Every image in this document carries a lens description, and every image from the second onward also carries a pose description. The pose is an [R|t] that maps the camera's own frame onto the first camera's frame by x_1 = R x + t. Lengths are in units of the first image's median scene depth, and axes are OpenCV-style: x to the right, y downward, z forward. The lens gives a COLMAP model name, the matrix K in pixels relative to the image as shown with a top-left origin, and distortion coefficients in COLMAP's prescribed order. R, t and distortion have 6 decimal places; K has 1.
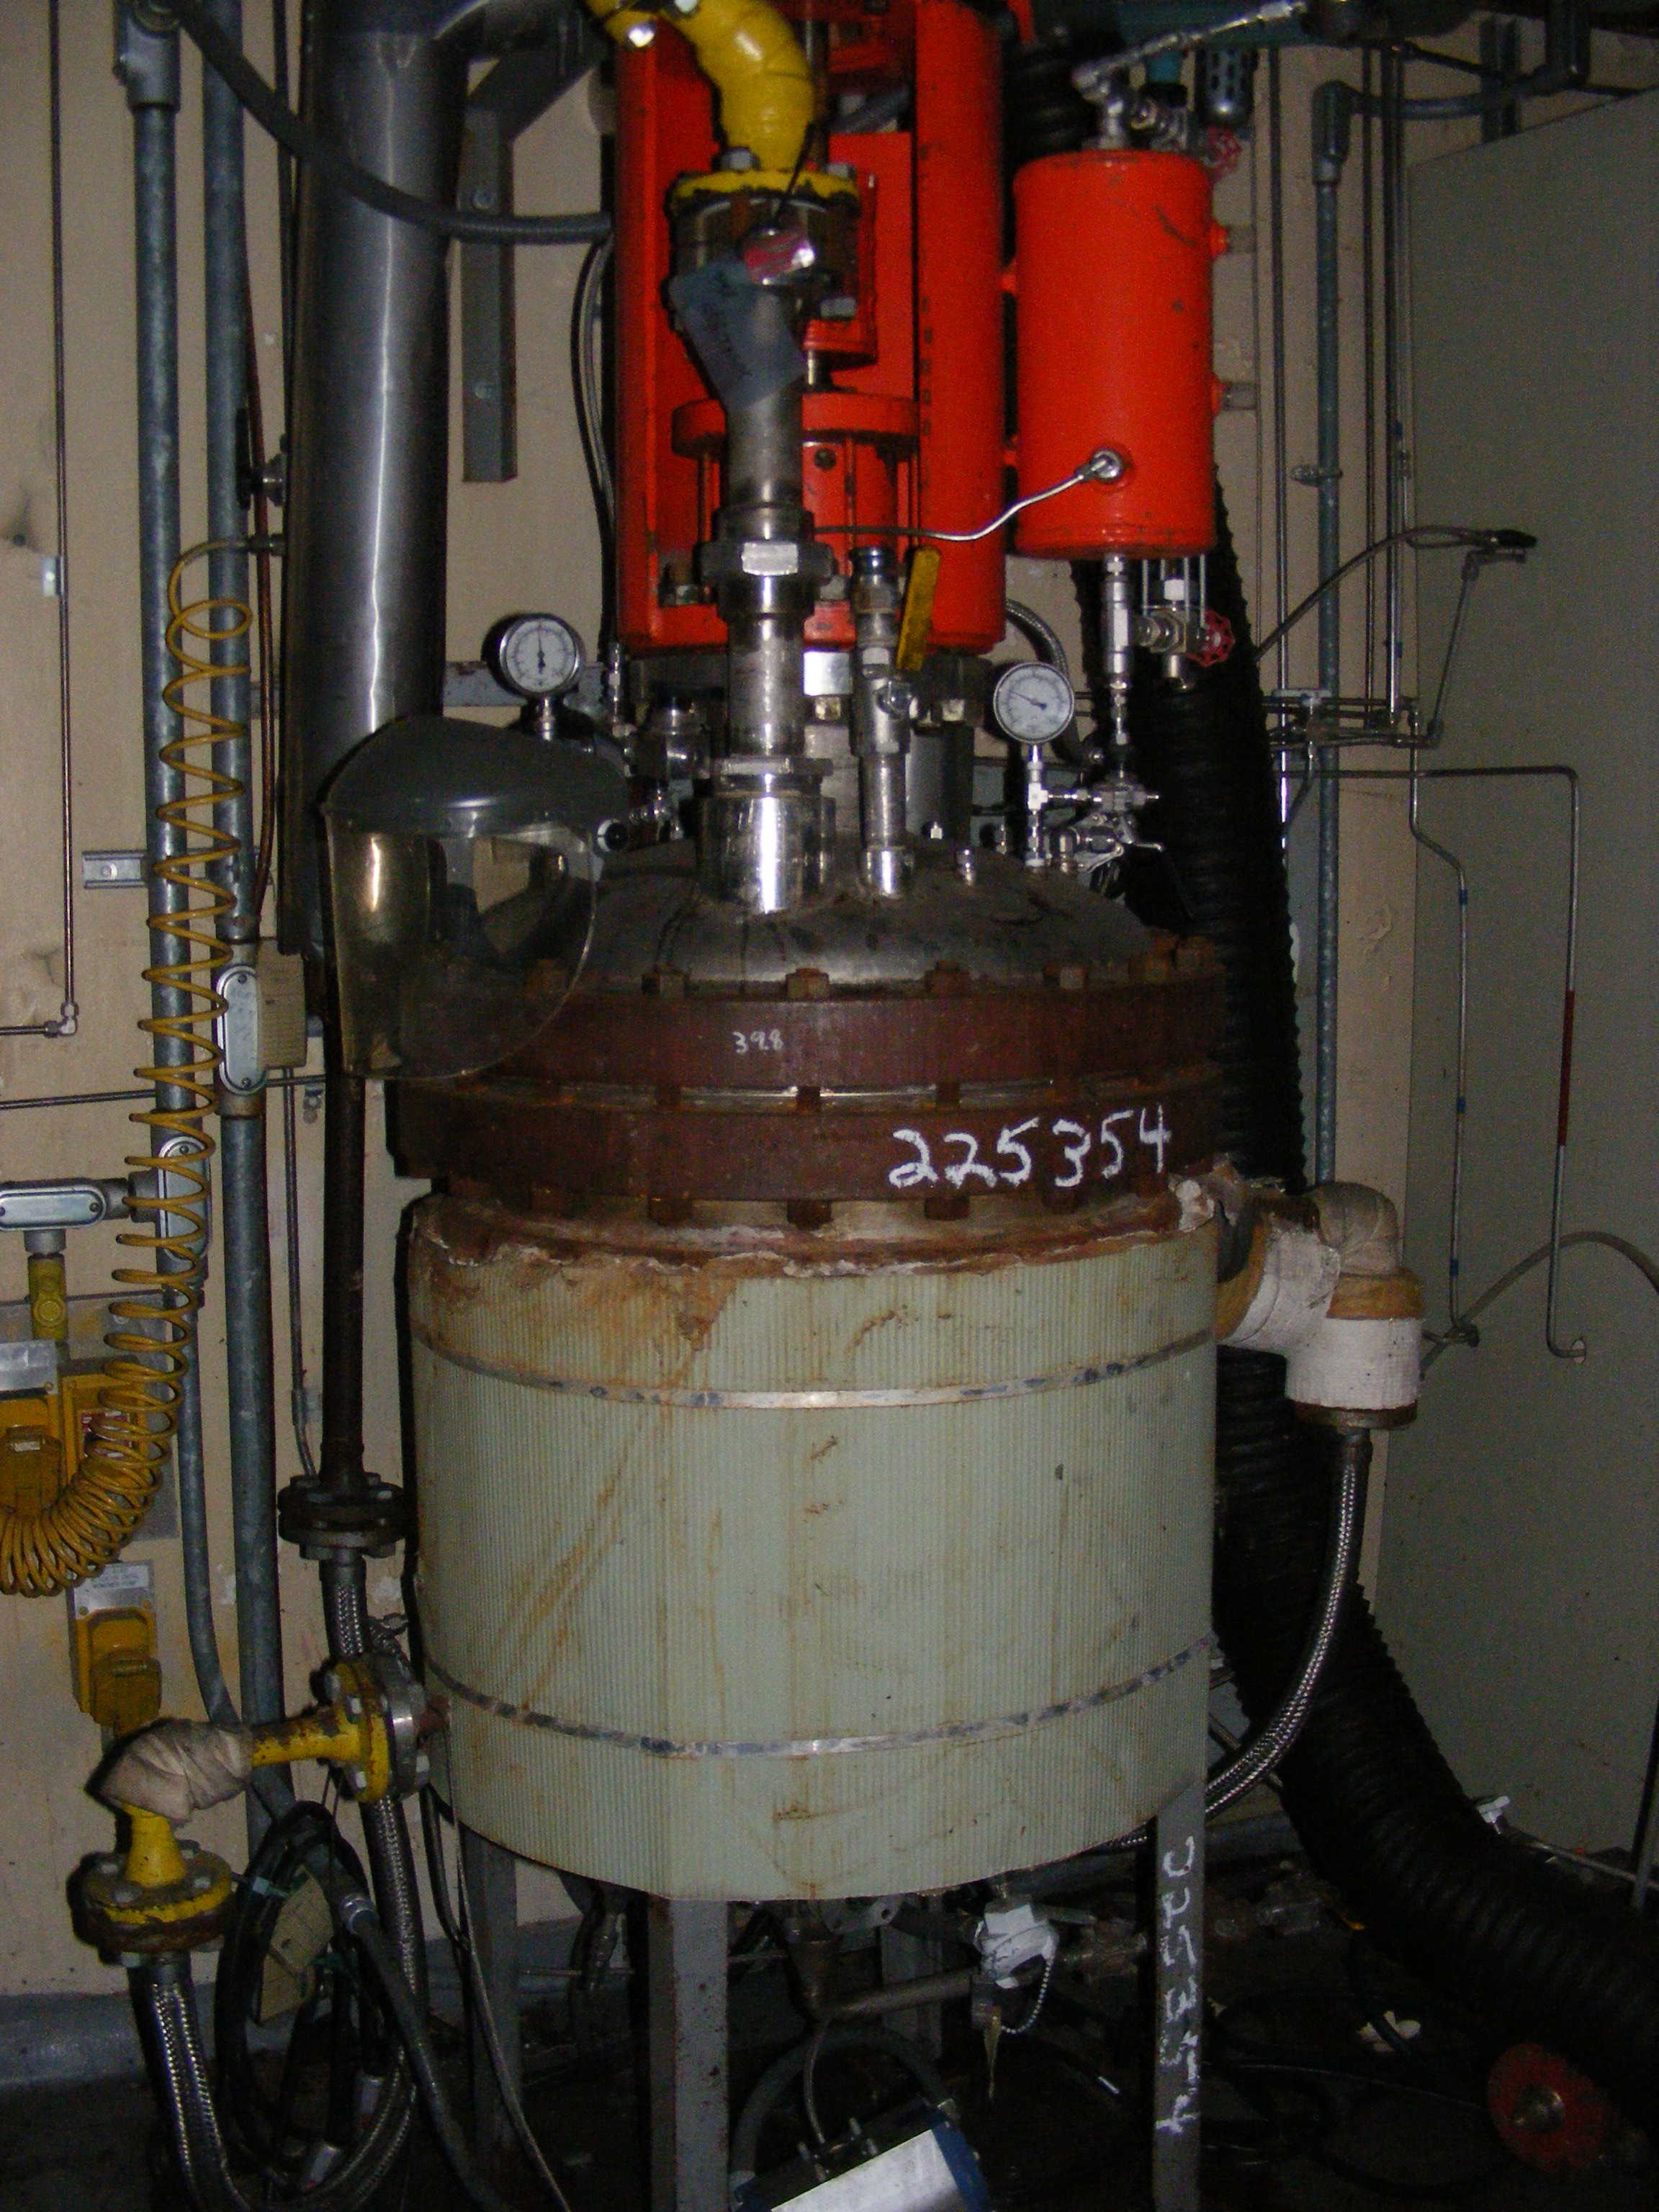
lens RADIAL K [[2532.5, 0, 832.6], [0, 2532.5, 1181.8], [0, 0, 1]] dist [-0.247039, 0.215578]
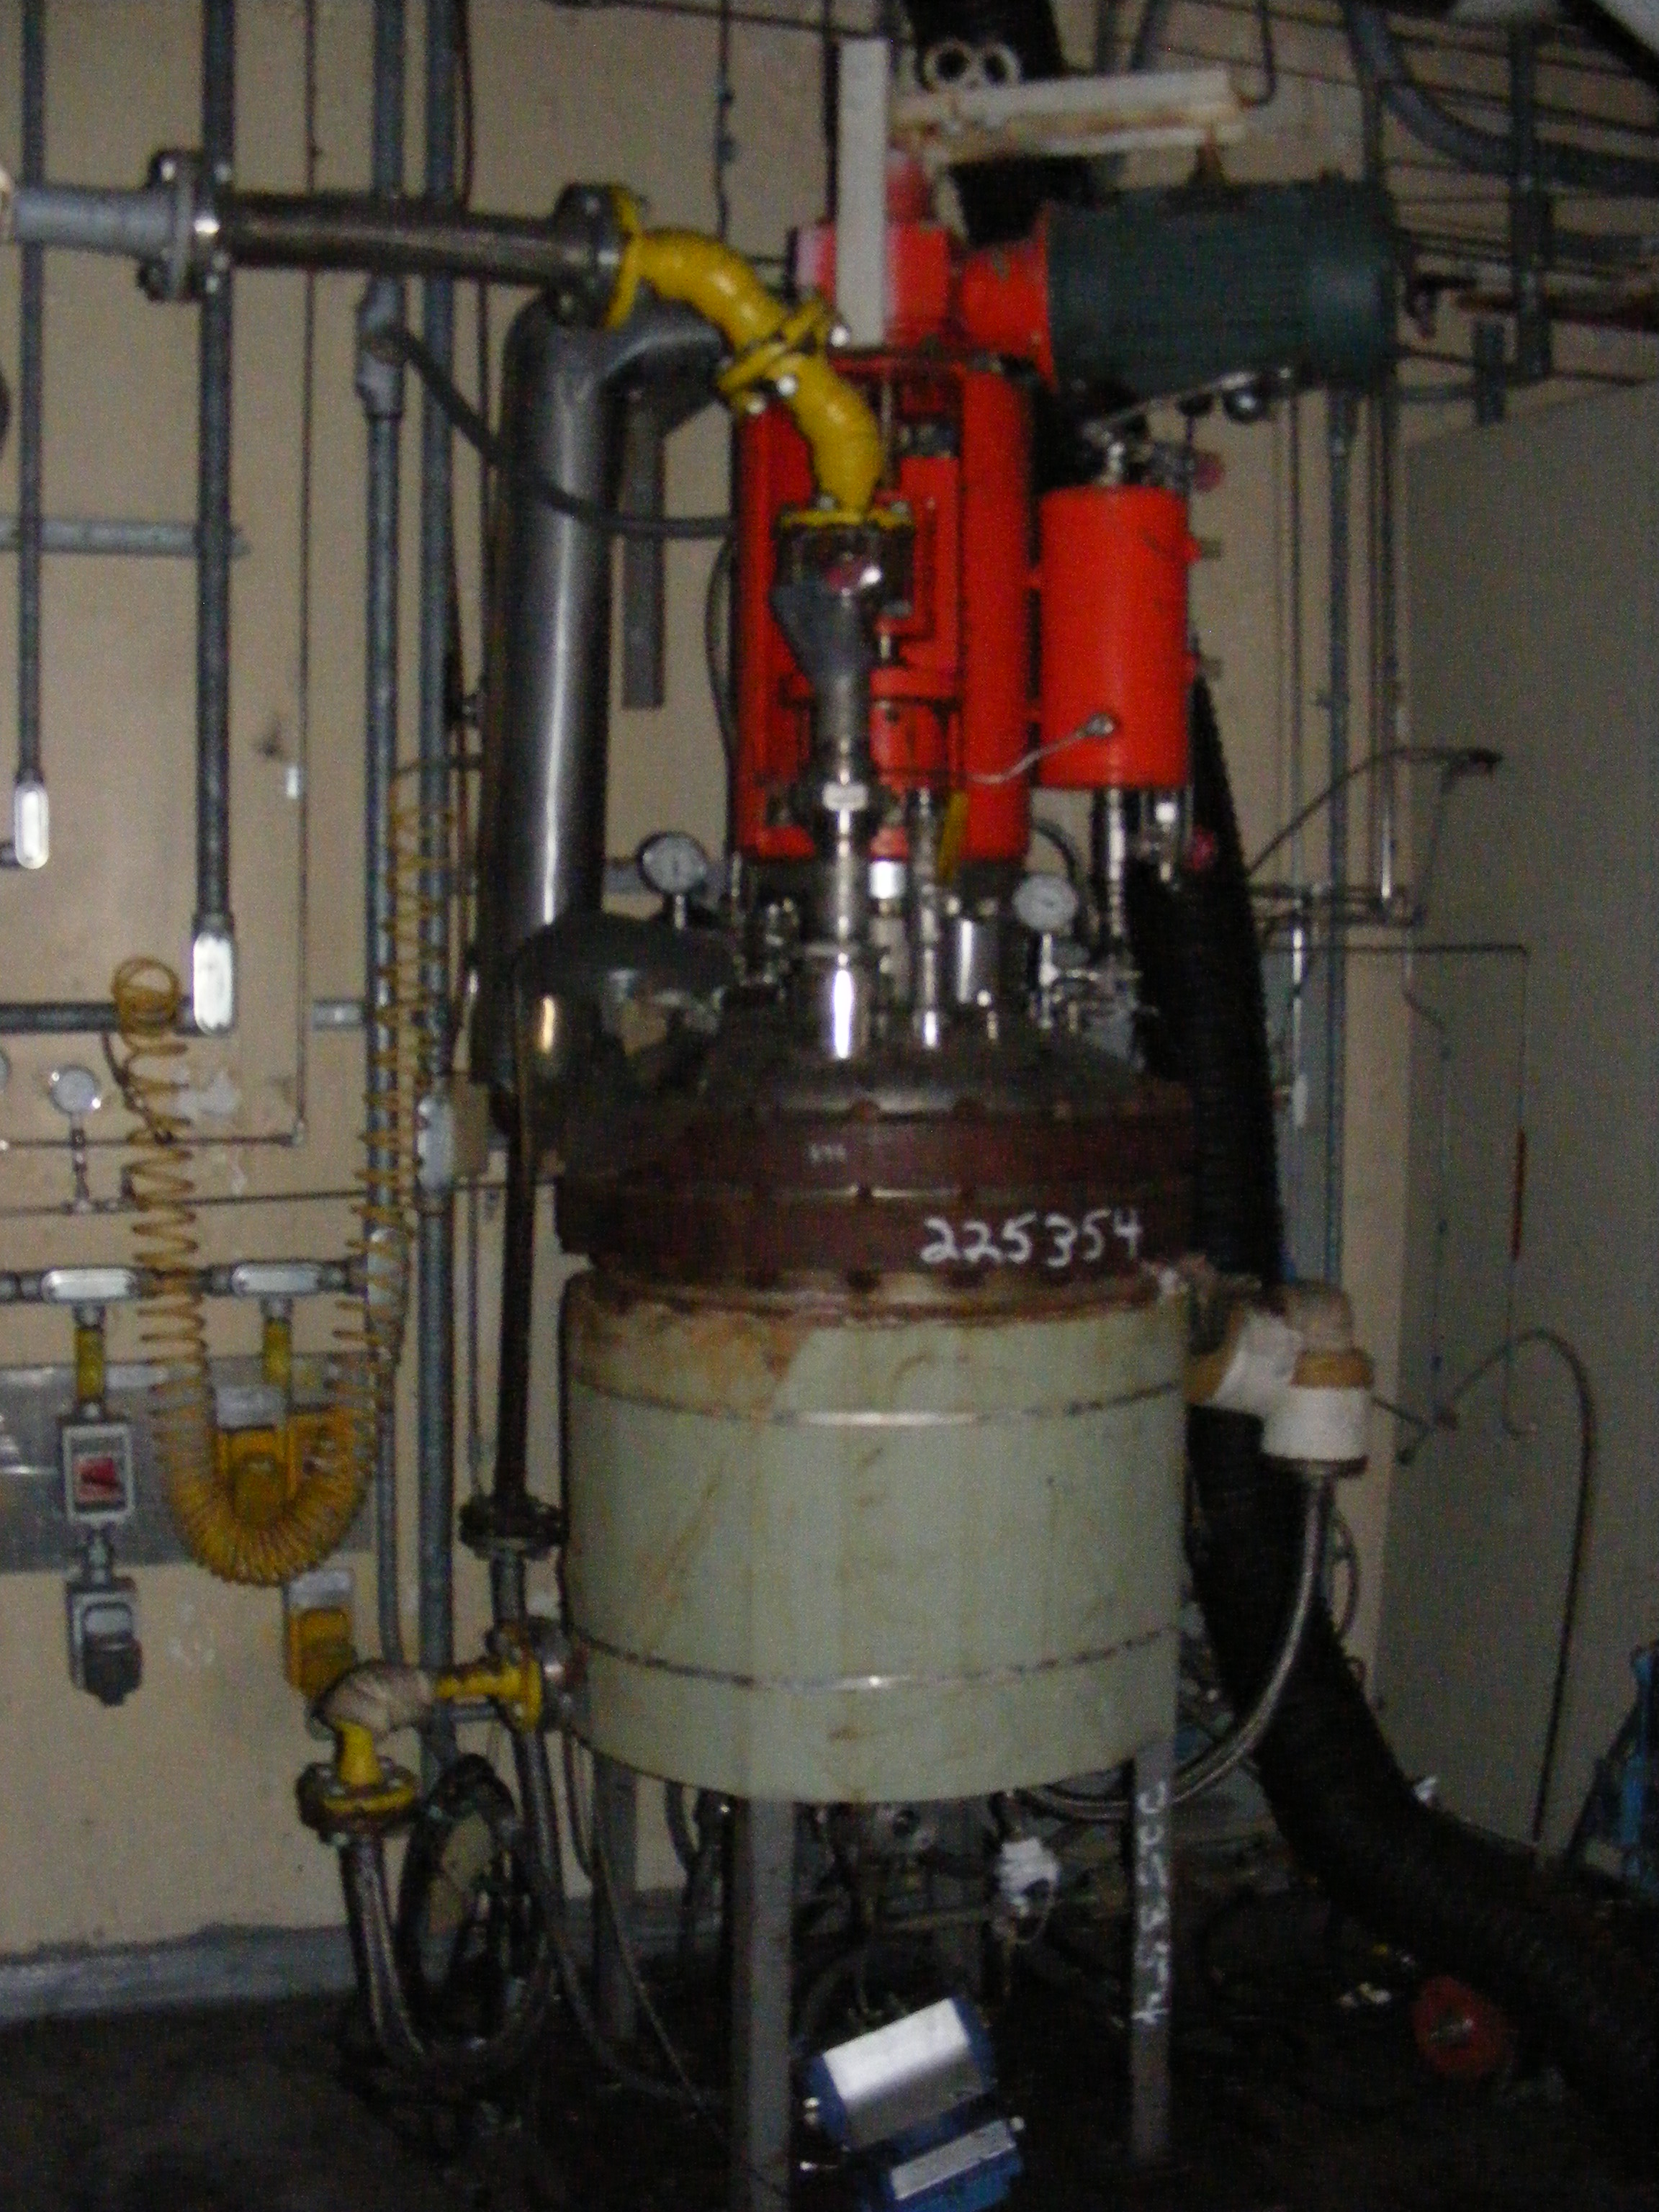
lens RADIAL K [[2587.8, 0, 825.6], [0, 2587.8, 1200.0], [0, 0, 1]] dist [-0.264815, 0.010556]
pose [[0.997731, 0.017402, -0.065033, 0.053498], [-0.020713, 0.998504, -0.050599, 0.035739], [0.064056, 0.051831, 0.996599, -0.343340]]
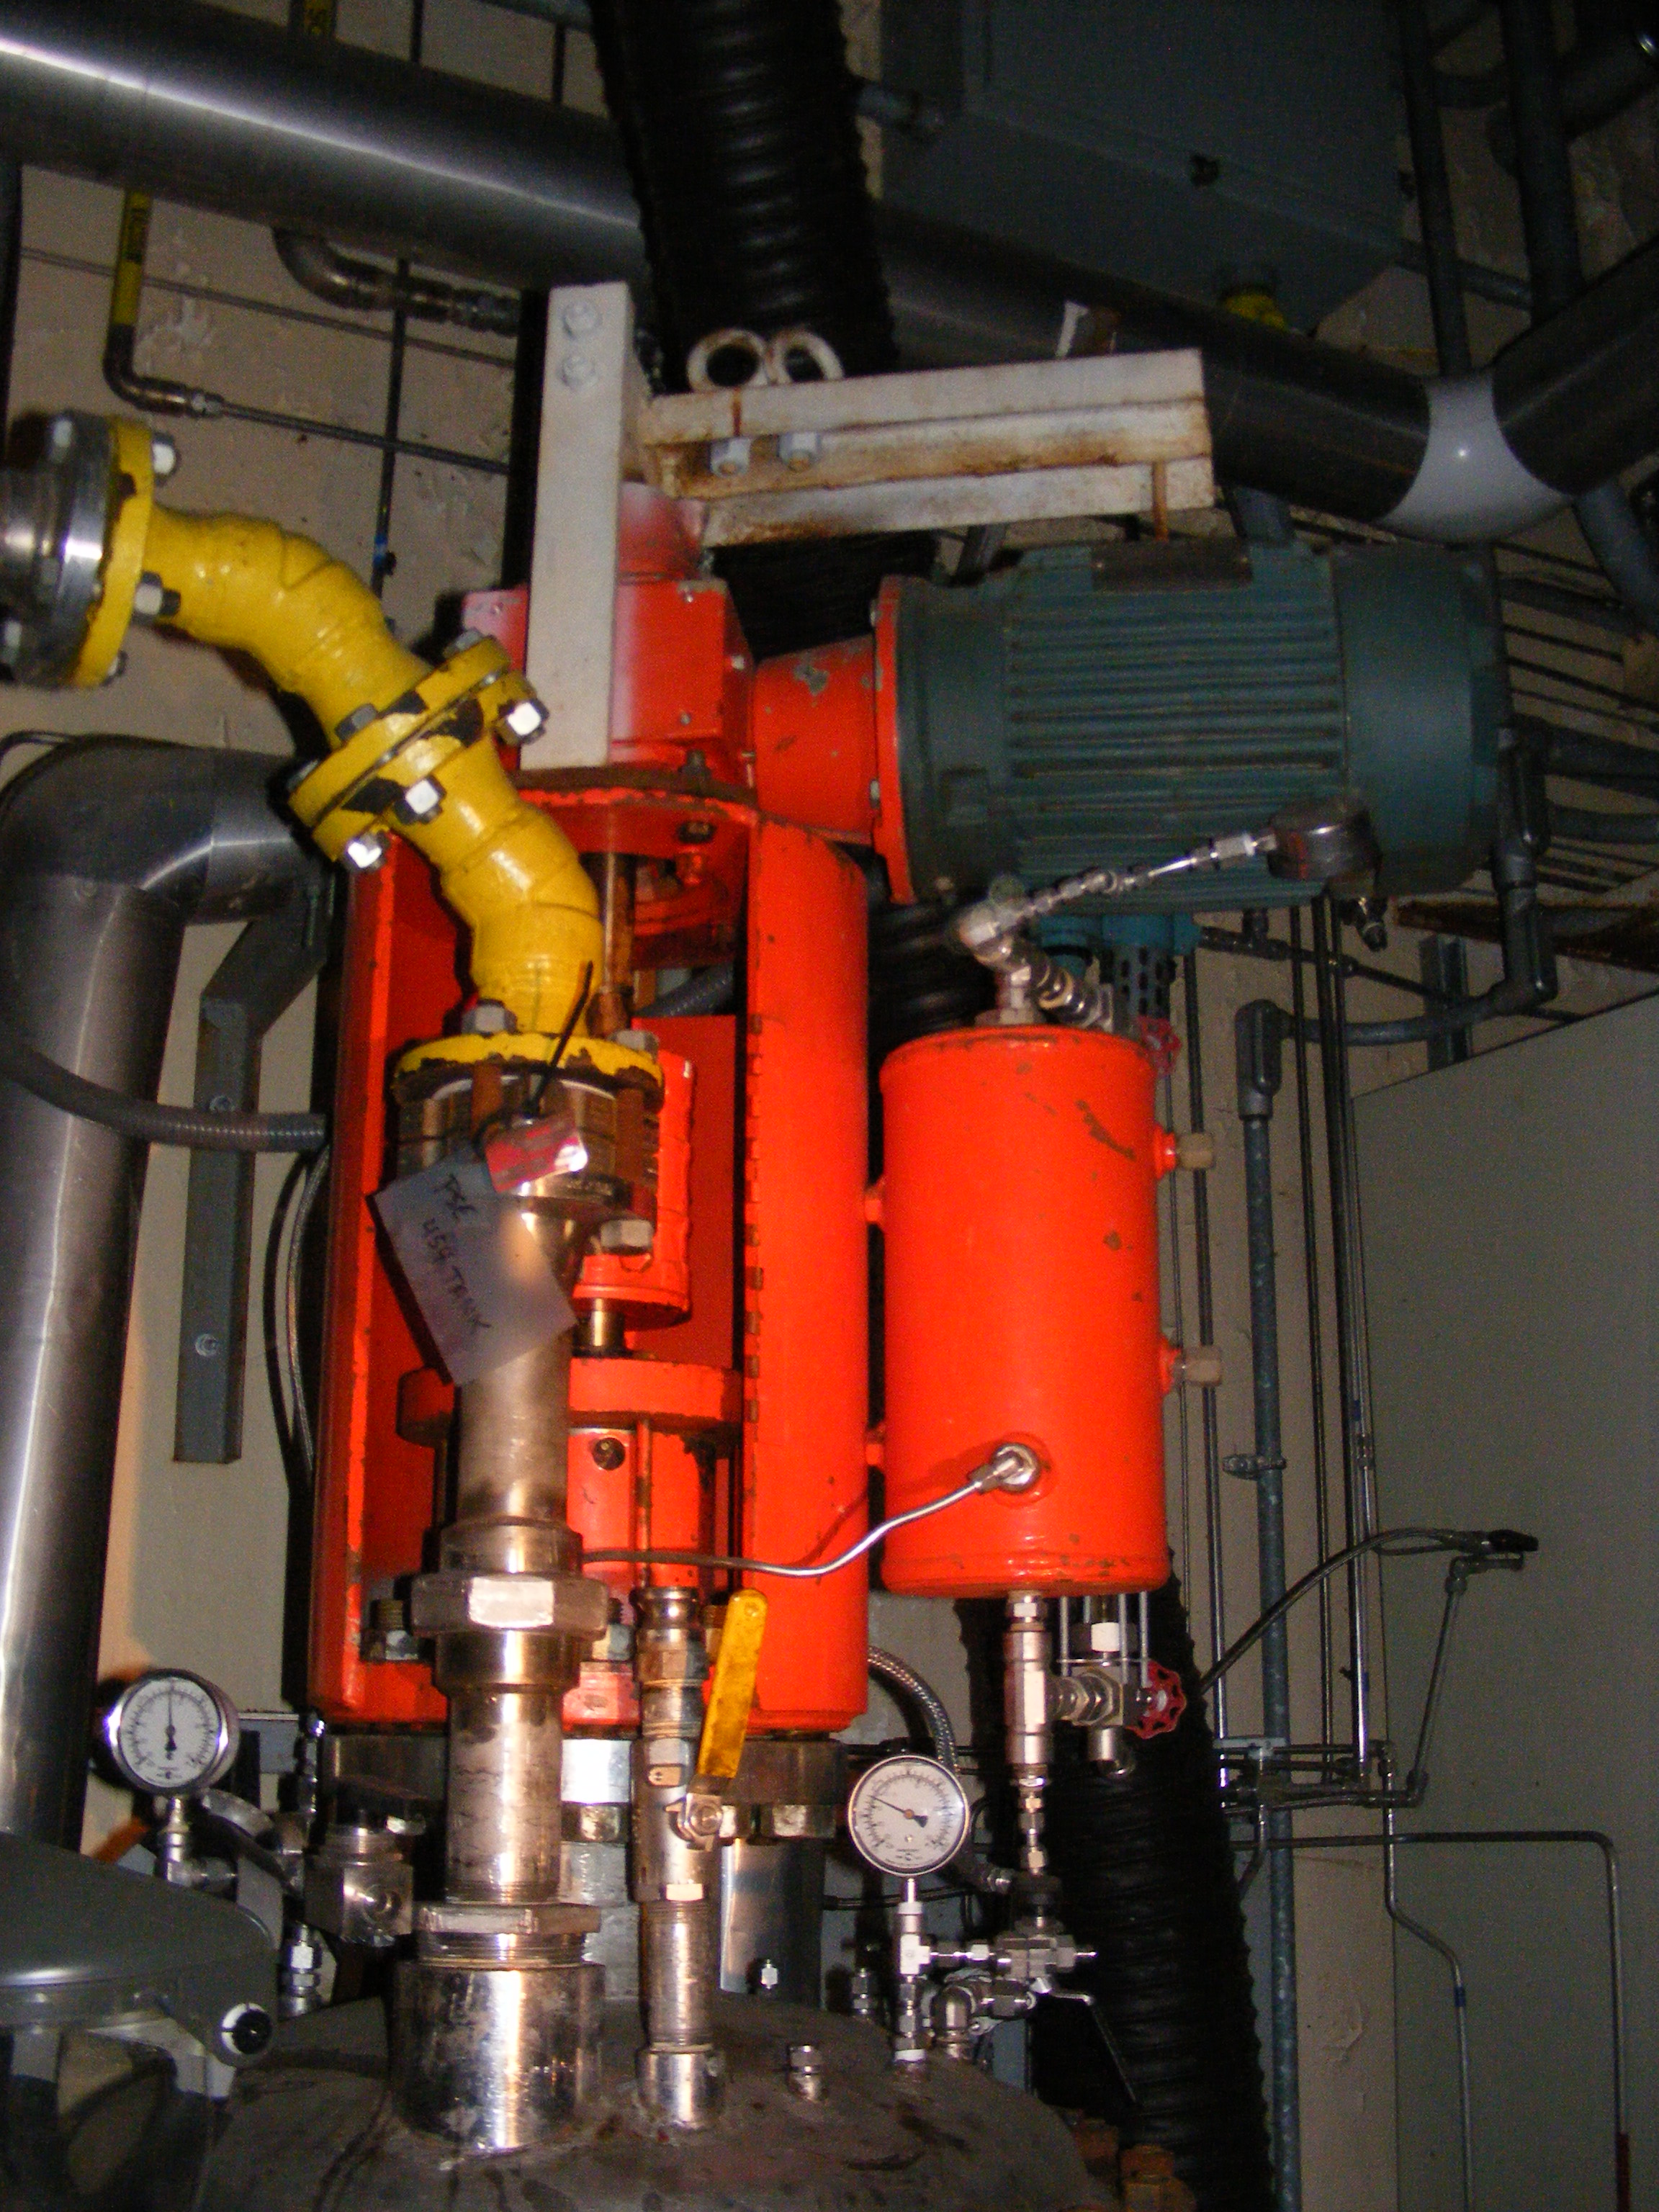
lens RADIAL K [[2532.5, 0, 832.6], [0, 2532.5, 1181.8], [0, 0, 1]] dist [-0.247039, 0.215578]
pose [[0.998631, 0.020480, 0.048136, 0.023525], [-0.000935, 0.927023, -0.375004, -0.094845], [-0.052303, 0.374446, 0.925773, 0.308596]]
